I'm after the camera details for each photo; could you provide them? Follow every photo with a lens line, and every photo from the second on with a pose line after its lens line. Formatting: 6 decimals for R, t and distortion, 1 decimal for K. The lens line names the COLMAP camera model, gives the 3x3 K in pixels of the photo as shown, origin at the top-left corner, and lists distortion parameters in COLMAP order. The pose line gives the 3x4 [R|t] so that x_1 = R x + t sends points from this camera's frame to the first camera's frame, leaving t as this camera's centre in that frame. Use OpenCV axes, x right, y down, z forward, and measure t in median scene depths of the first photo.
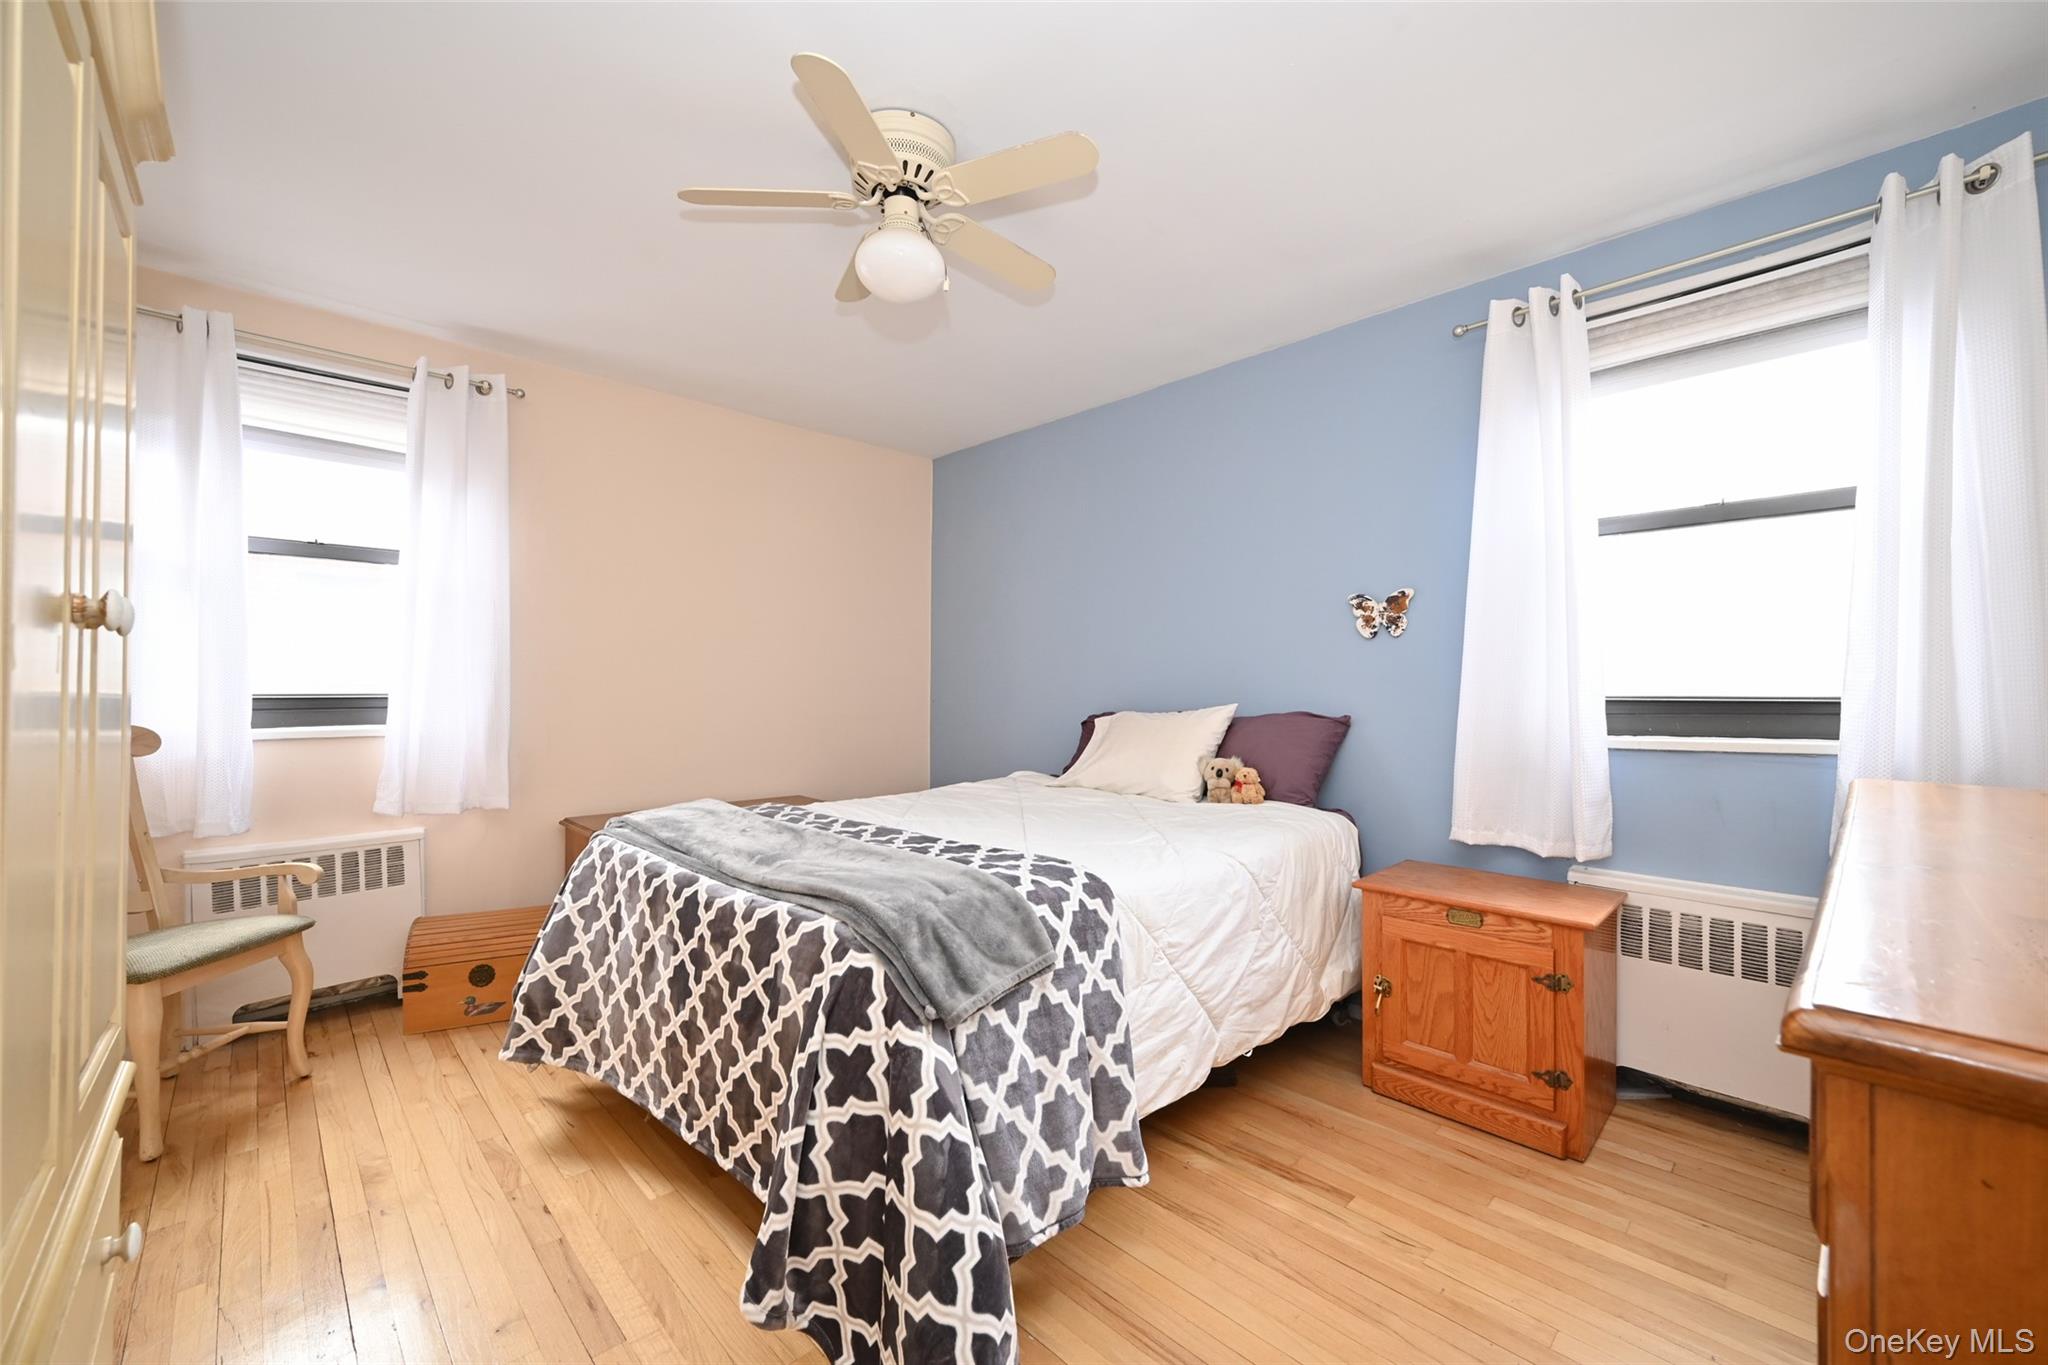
lens RADIAL K [[809.4, 0, 1024.0], [0, 809.4, 682.5], [0, 0, 1]] dist [0.000531, 0.000035]
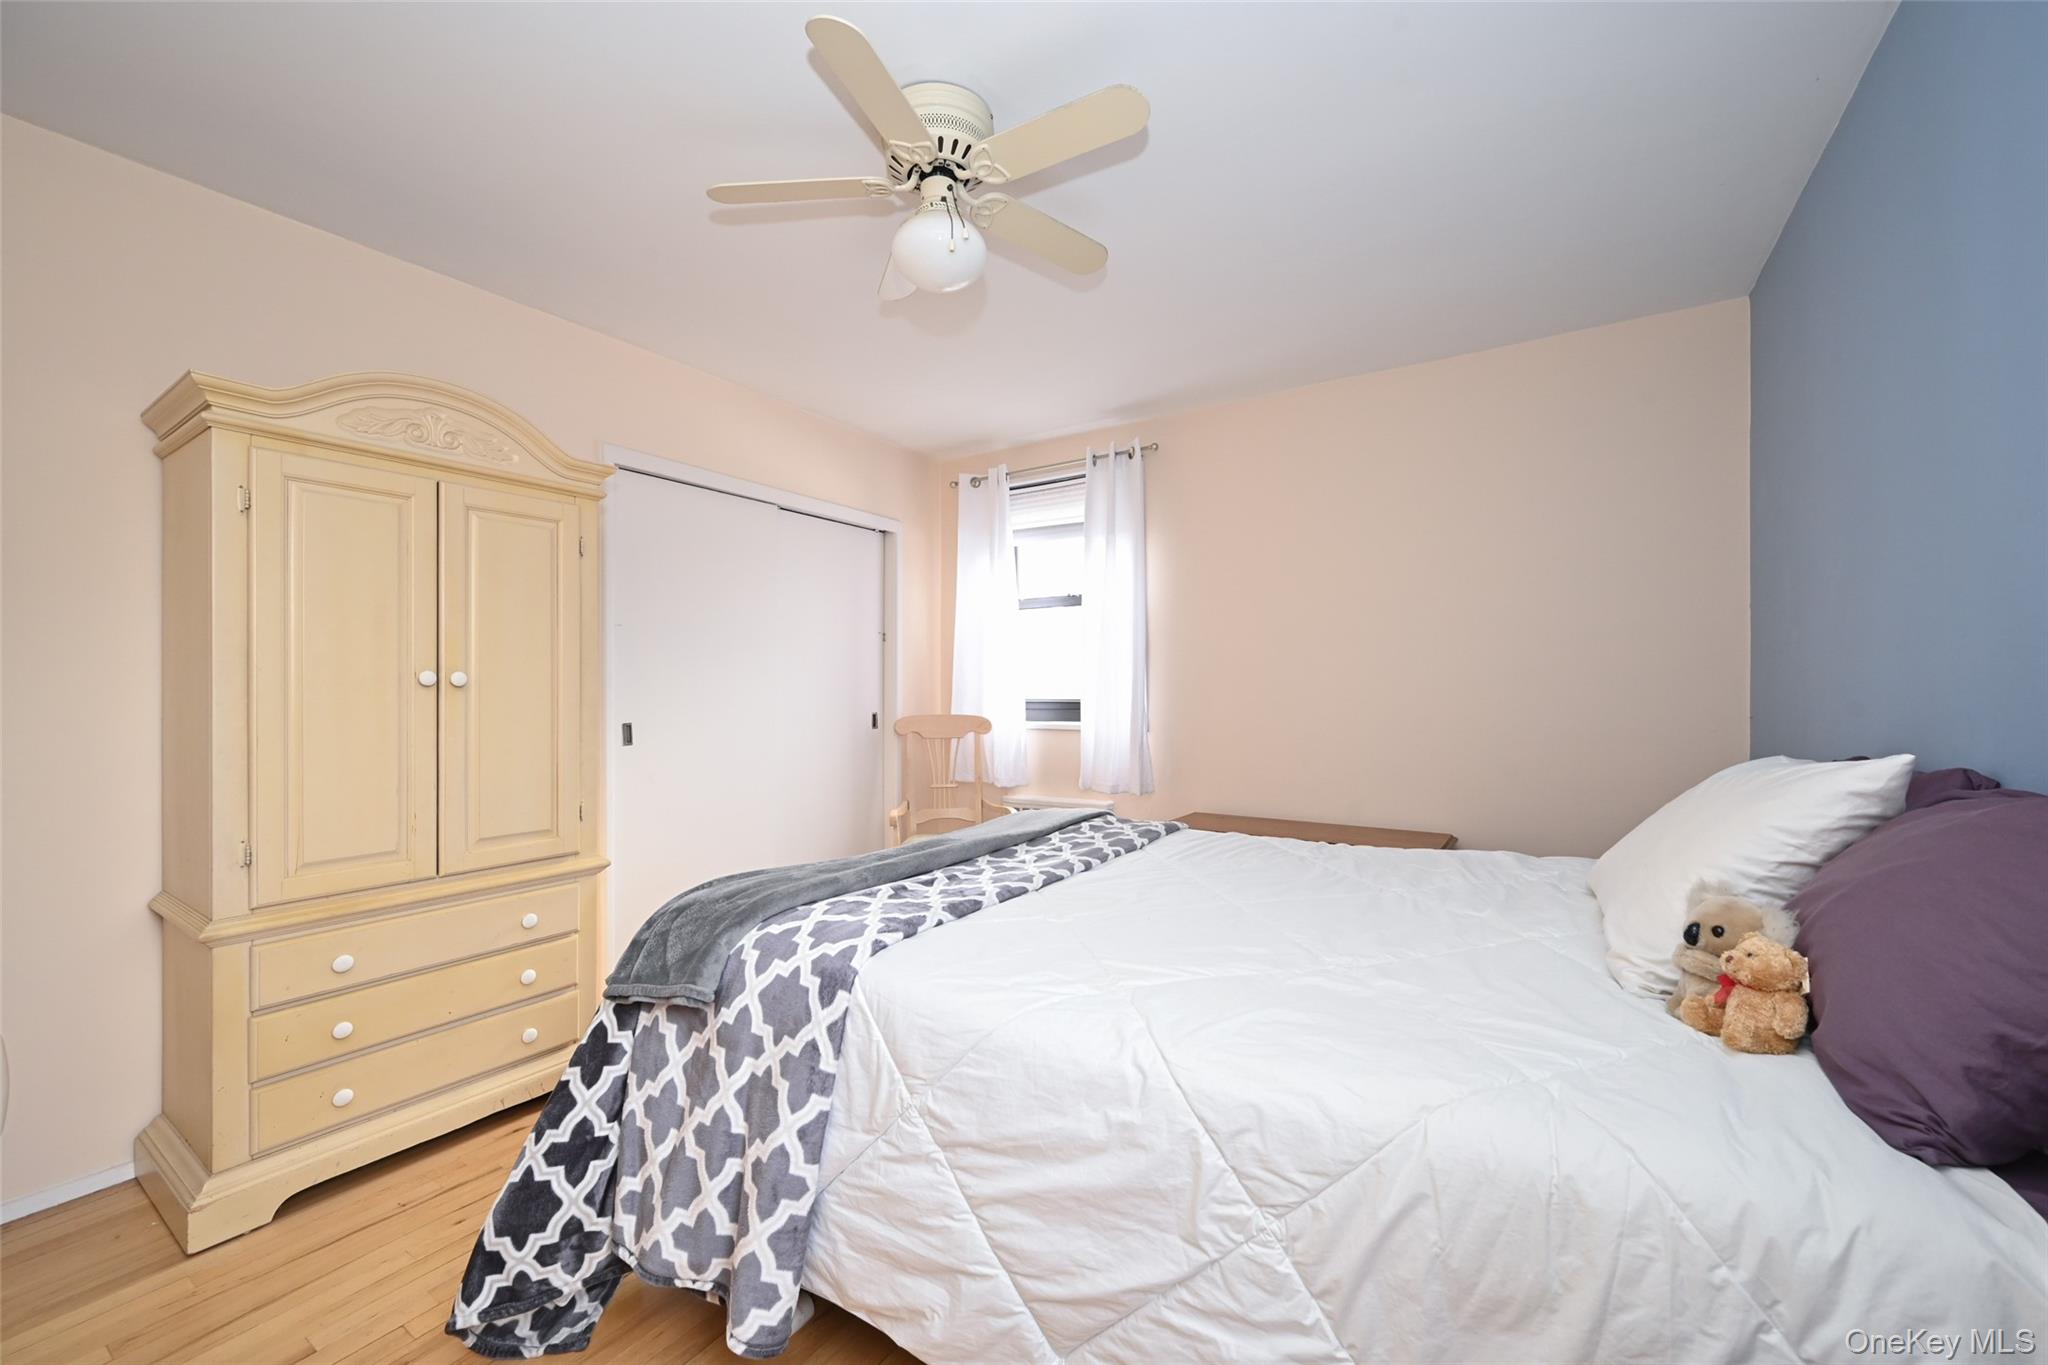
lens RADIAL K [[808.8, 0, 1024.0], [0, 808.8, 682.5], [0, 0, 1]] dist [-0.000660, -0.000040]
pose [[0.217153, -0.009847, -0.976088, 0.617493], [0.010666, 0.999913, -0.007715, -0.007008], [0.976079, -0.008735, 0.217240, 0.703536]]
